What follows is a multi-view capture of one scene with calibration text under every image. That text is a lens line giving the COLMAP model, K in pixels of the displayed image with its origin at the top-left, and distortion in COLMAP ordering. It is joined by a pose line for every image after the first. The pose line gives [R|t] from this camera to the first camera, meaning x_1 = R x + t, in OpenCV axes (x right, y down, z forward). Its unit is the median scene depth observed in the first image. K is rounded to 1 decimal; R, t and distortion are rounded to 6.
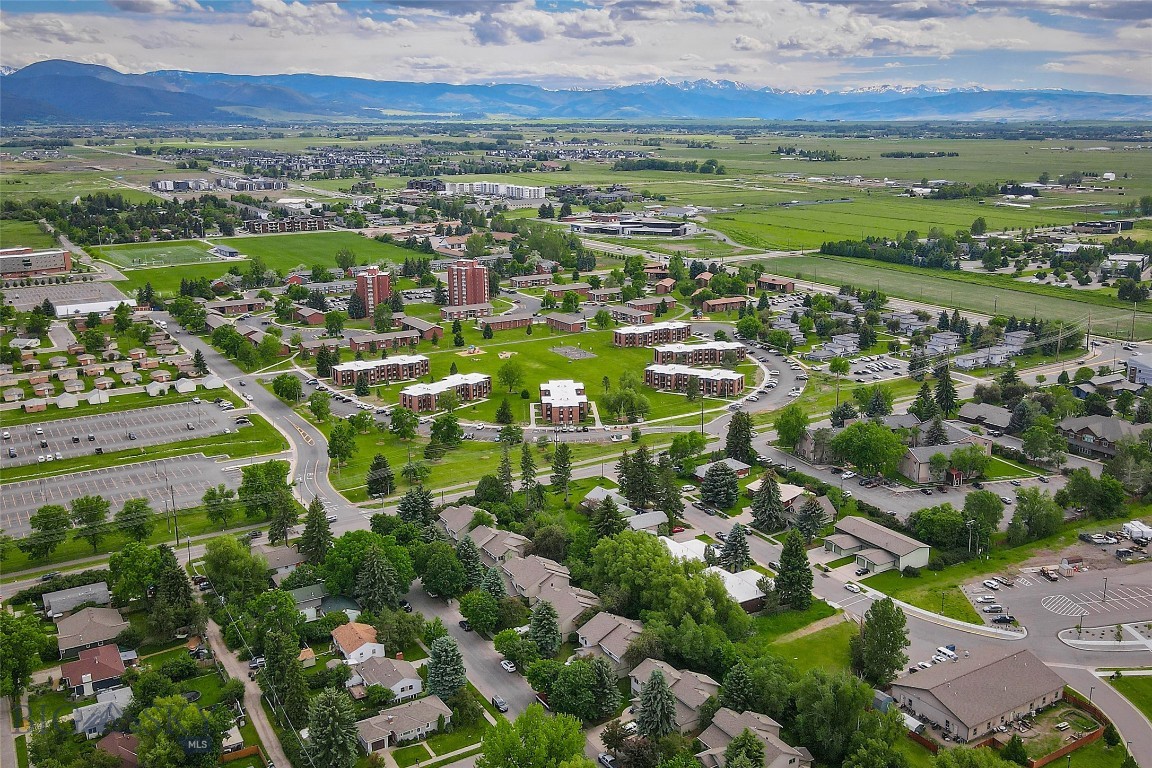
lens RADIAL K [[1042.1, 0, 575.0], [0, 1042.1, 340.5], [0, 0, 1]] dist [-0.018210, 0.074424]
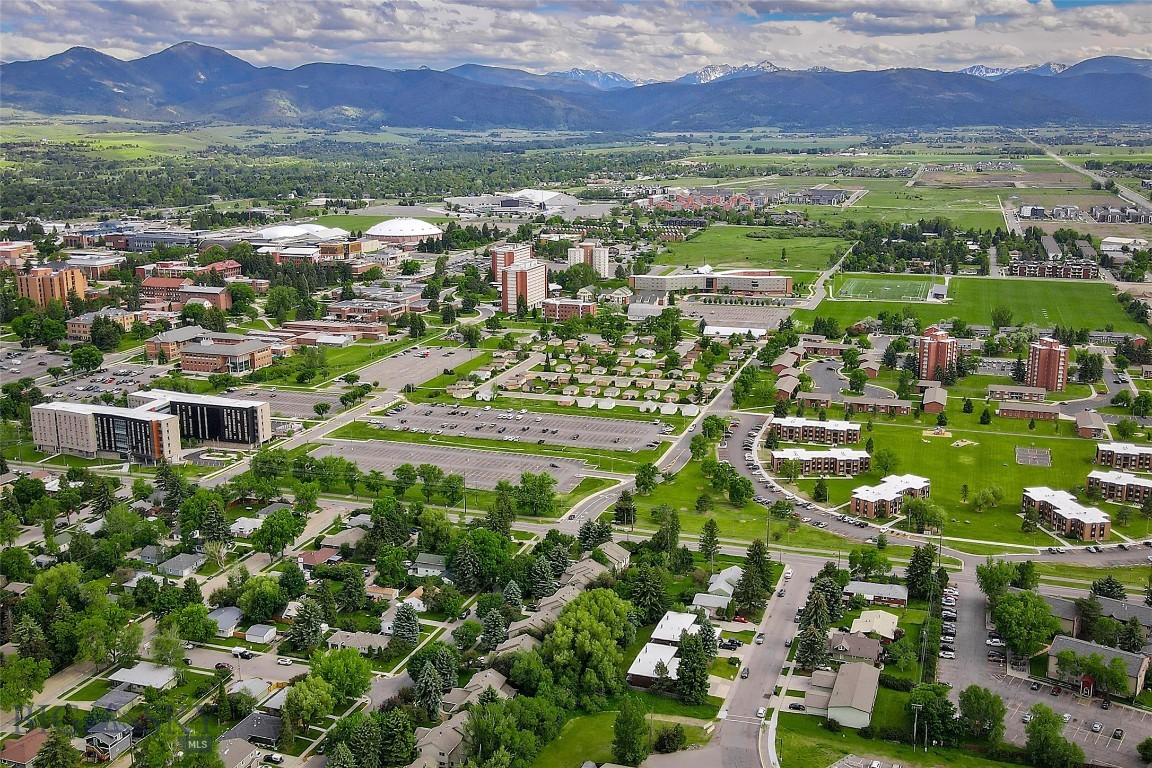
lens RADIAL K [[1139.6, 0, 576.0], [0, 1139.6, 384.0], [0, 0, 1]] dist [-0.013845, 0.115267]
pose [[0.644905, 0.174505, -0.744073, 0.392416], [-0.160247, 0.982817, 0.091607, -0.065400], [0.747274, 0.060157, 0.661788, 0.041982]]
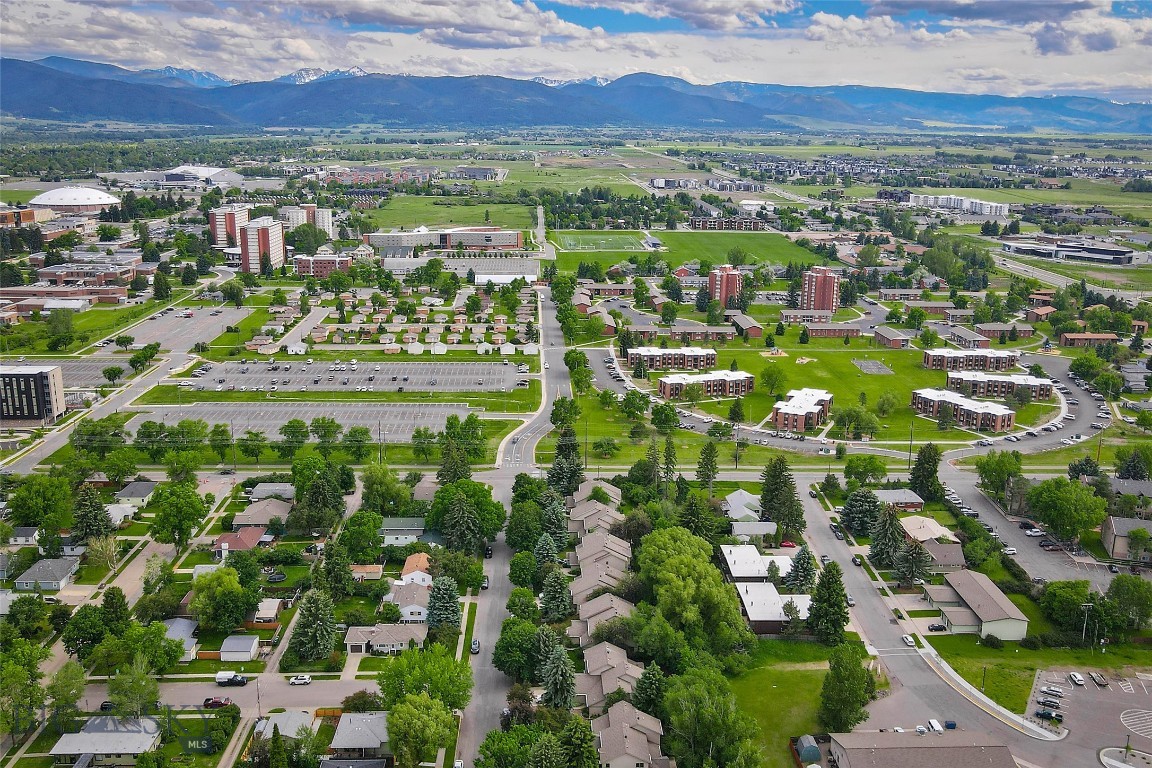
lens RADIAL K [[1022.1, 0, 593.8], [0, 1022.1, 300.2], [0, 0, 1]] dist [-0.014001, 0.064987]
pose [[0.880528, 0.101809, -0.462931, 0.172008], [-0.121639, 0.992488, -0.013094, -0.005378], [0.458121, 0.067840, 0.886297, 0.026234]]
